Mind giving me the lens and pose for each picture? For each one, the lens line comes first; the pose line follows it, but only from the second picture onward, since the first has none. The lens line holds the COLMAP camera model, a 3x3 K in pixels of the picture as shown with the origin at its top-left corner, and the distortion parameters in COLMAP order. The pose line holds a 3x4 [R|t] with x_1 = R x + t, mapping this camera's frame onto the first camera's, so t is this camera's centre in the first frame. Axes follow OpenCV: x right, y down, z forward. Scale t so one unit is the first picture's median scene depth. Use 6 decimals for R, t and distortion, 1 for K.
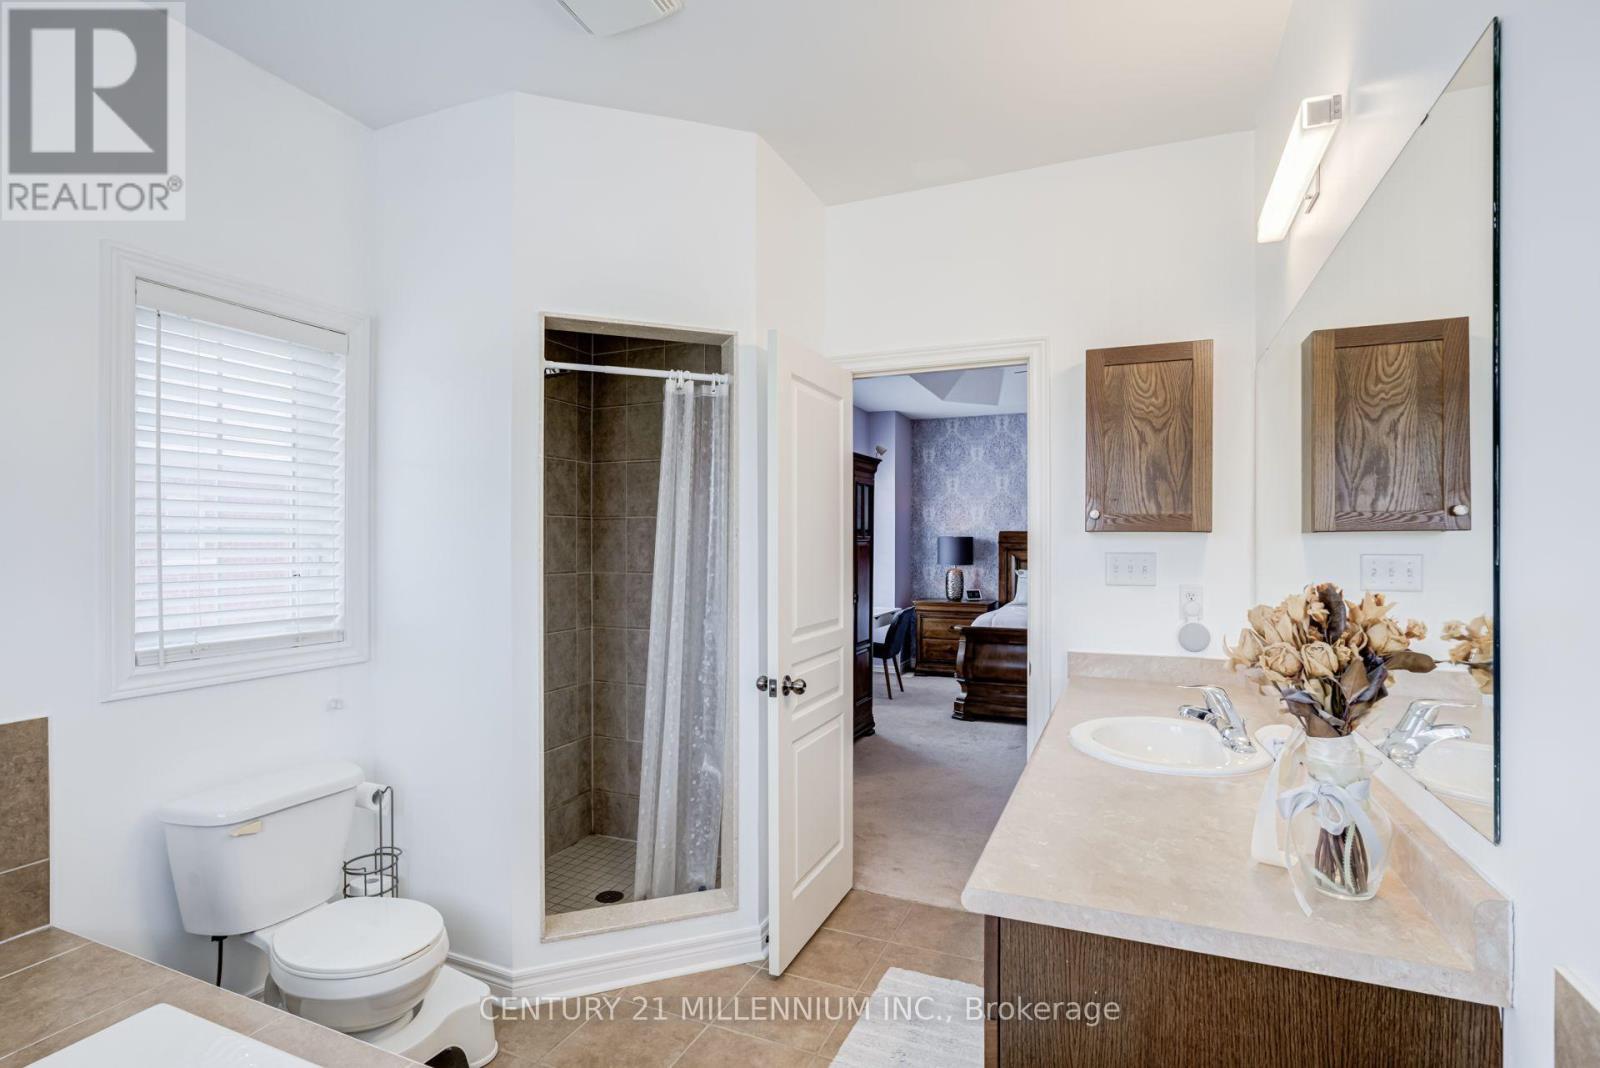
lens RADIAL K [[820.9, 0, 797.4], [0, 820.9, 539.0], [0, 0, 1]] dist [-0.028732, -0.001129]
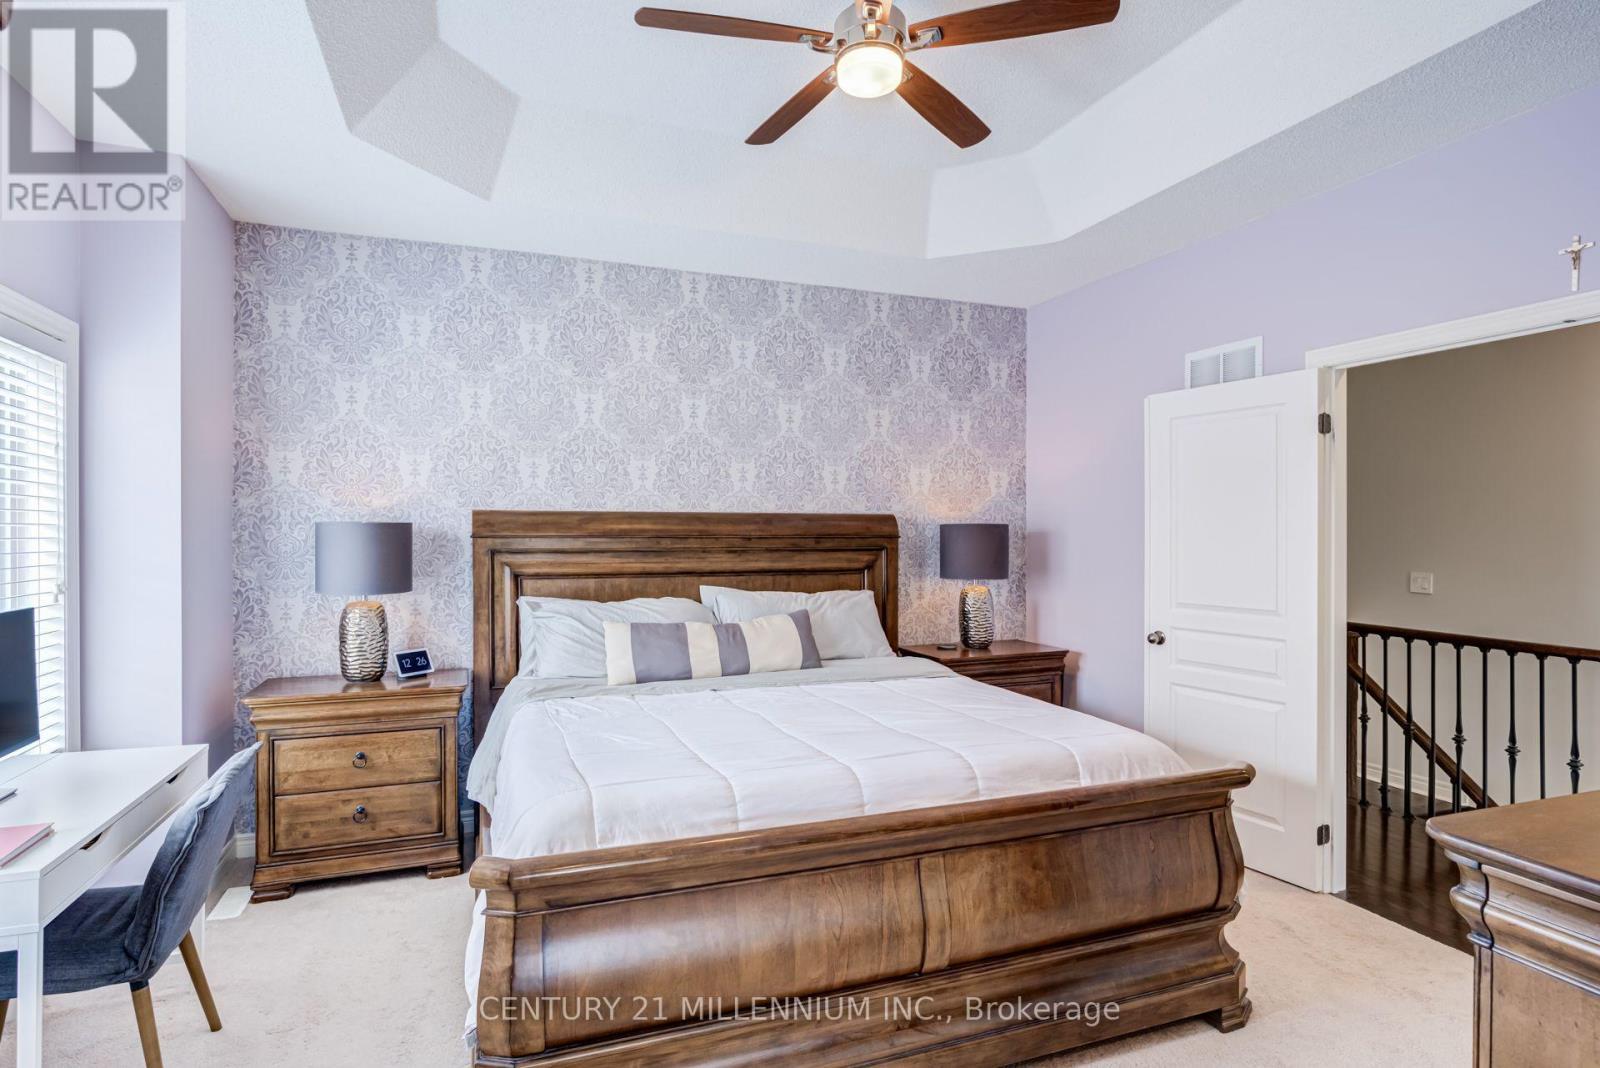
lens RADIAL K [[820.9, 0, 795.8], [0, 820.9, 534.8], [0, 0, 1]] dist [-0.028732, -0.001129]
pose [[0.720162, -0.003037, 0.693800, 0.068155], [0.005326, 0.999985, -0.001152, 0.005117], [-0.693786, 0.004525, 0.720167, 0.565568]]
